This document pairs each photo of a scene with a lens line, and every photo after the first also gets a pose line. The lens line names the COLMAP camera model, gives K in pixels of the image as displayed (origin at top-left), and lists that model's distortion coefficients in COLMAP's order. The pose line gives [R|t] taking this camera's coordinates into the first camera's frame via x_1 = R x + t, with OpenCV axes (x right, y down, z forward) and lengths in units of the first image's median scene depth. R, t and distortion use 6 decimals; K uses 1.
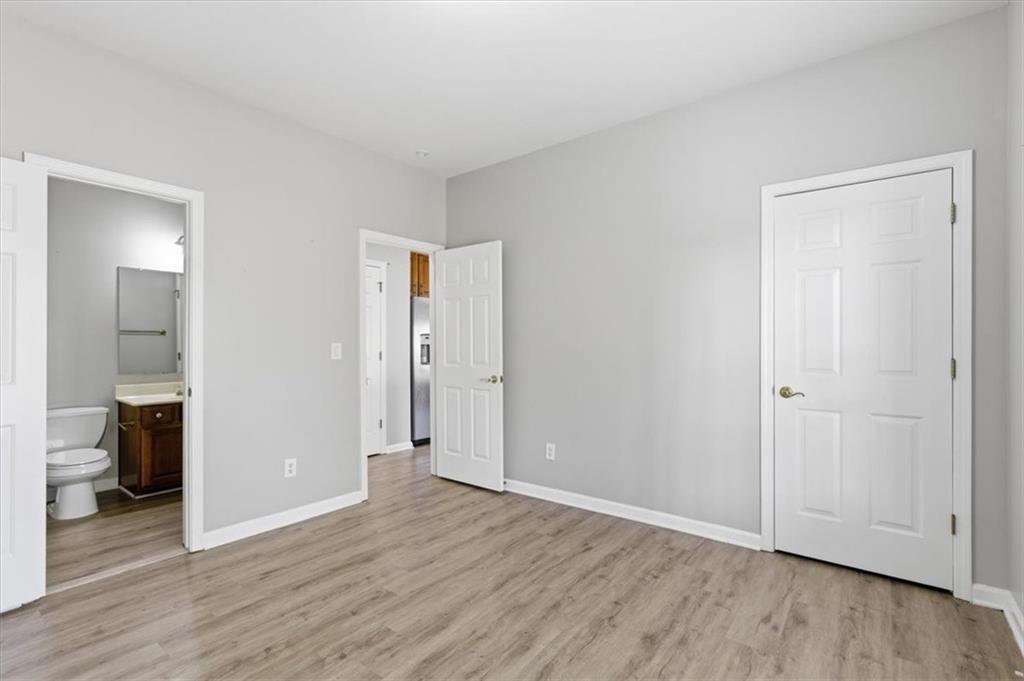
lens RADIAL K [[476.1, 0, 511.9], [0, 476.1, 341.9], [0, 0, 1]] dist [-0.000298, -0.000105]
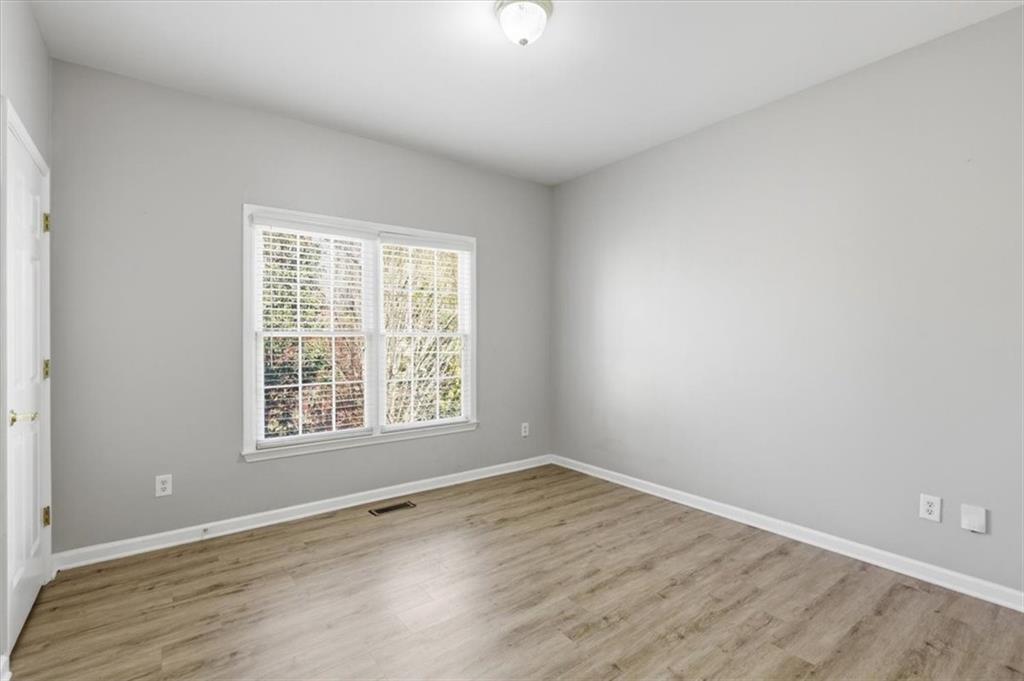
lens RADIAL K [[476.1, 0, 511.9], [0, 476.1, 340.9], [0, 0, 1]] dist [-0.000298, -0.000105]
pose [[-0.966385, 0.004641, 0.257057, -0.396101], [0.004078, 0.999988, -0.002723, -0.003548], [-0.257067, -0.001583, -0.966392, 1.971693]]
